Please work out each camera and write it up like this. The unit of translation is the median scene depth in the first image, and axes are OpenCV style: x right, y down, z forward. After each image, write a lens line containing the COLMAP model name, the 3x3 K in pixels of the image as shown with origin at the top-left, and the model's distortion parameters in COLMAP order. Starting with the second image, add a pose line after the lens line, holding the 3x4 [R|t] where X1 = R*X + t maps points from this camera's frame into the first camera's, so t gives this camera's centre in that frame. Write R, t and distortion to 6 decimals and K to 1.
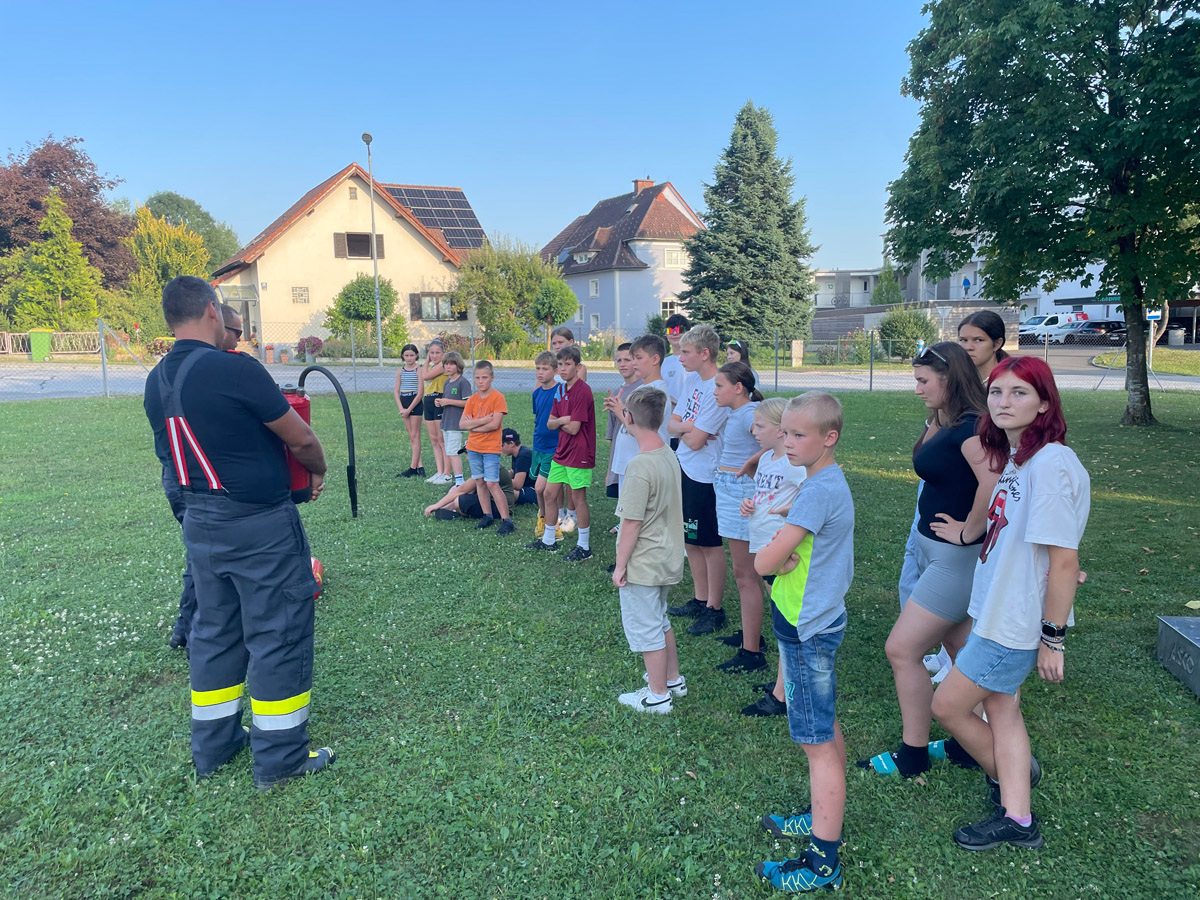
lens RADIAL K [[904.0, 0, 590.1], [0, 904.0, 434.2], [0, 0, 1]] dist [0.091355, -0.119640]
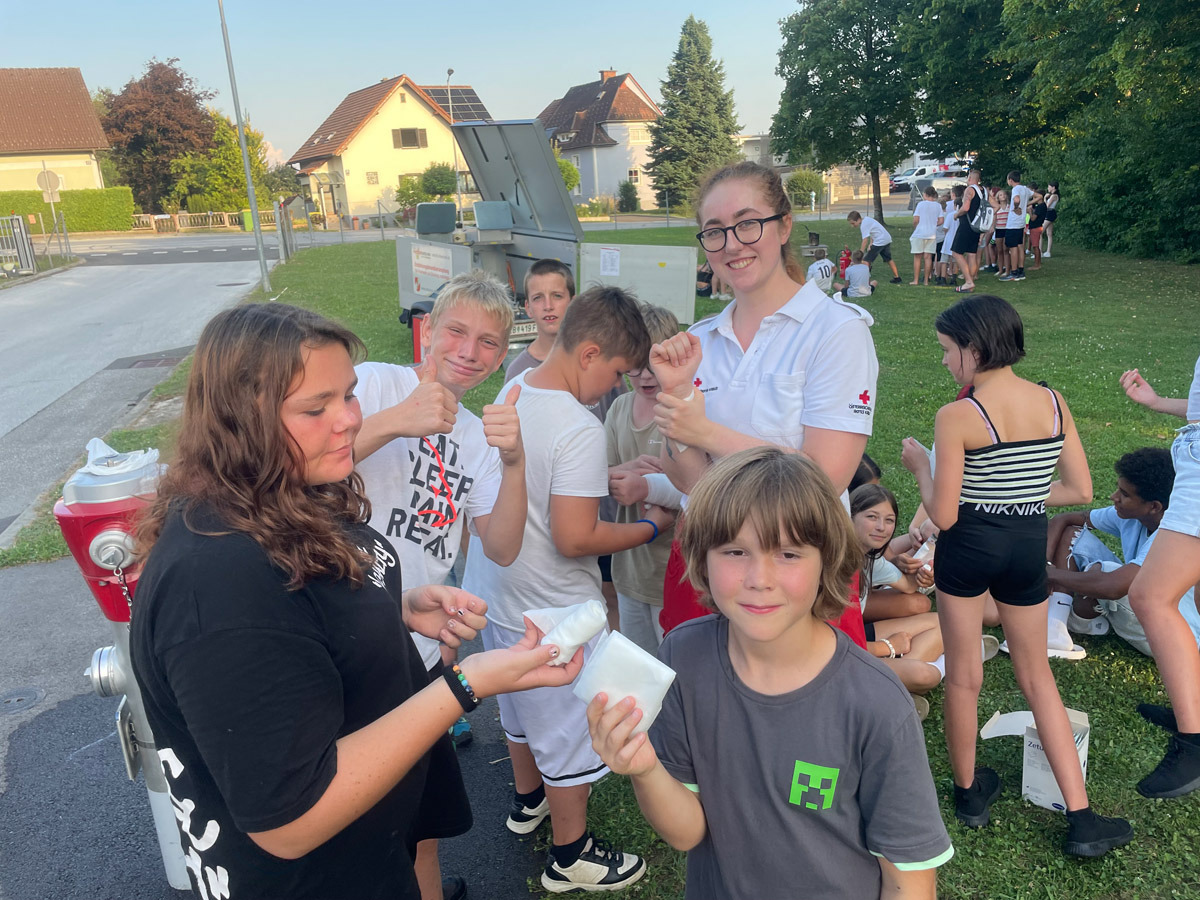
lens RADIAL K [[904.0, 0, 590.1], [0, 904.0, 434.2], [0, 0, 1]] dist [0.091355, -0.119640]
pose [[0.996372, -0.059665, 0.060689, -0.095594], [0.050270, 0.988004, 0.146015, 0.043496], [-0.068673, -0.142435, 0.987419, -0.424850]]
